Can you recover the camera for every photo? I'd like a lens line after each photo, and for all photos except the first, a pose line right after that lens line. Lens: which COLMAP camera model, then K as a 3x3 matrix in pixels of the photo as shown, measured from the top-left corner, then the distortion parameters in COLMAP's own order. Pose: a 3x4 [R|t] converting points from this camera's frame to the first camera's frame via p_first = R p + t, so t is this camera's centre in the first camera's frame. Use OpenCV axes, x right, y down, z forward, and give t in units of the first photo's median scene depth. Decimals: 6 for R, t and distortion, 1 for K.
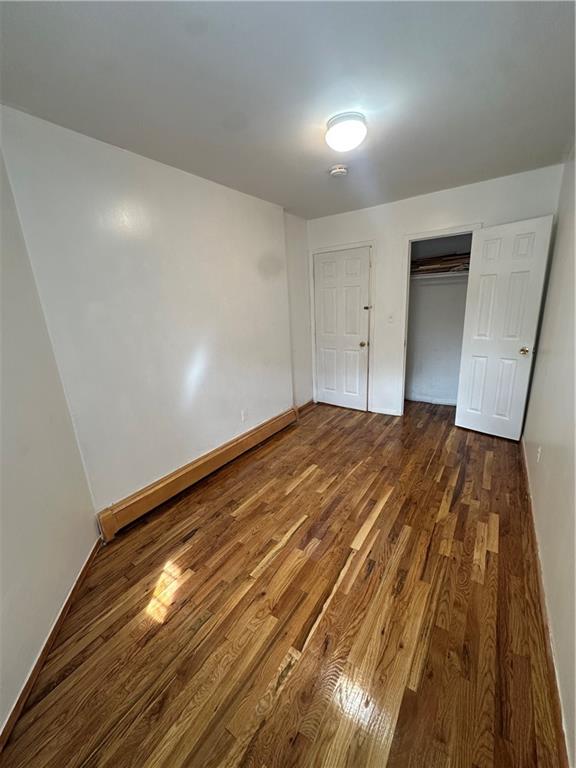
lens RADIAL K [[307.6, 0, 287.4], [0, 307.6, 383.8], [0, 0, 1]] dist [-0.004167, 0.000285]
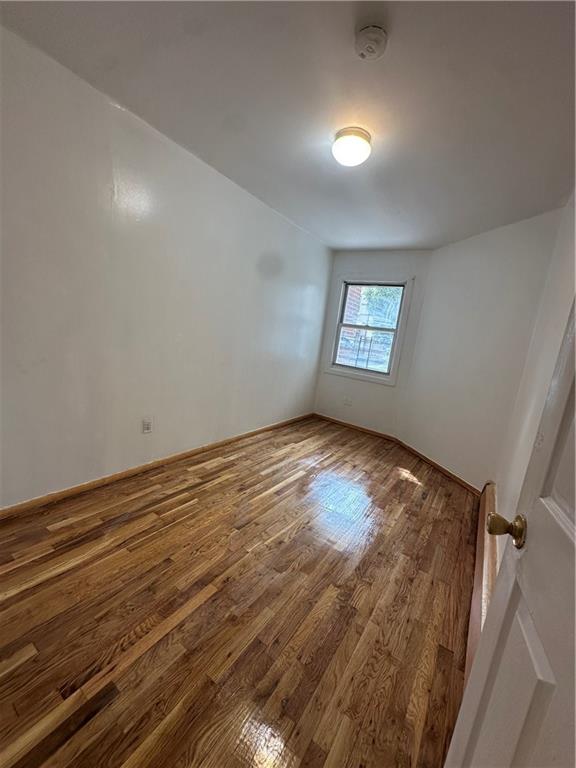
lens RADIAL K [[307.6, 0, 286.8], [0, 307.6, 388.3], [0, 0, 1]] dist [-0.004167, 0.000285]
pose [[-0.997474, -0.069668, -0.013871, 0.290086], [-0.068915, 0.901717, 0.426798, -0.400940], [-0.017226, 0.426676, -0.904241, 1.815783]]
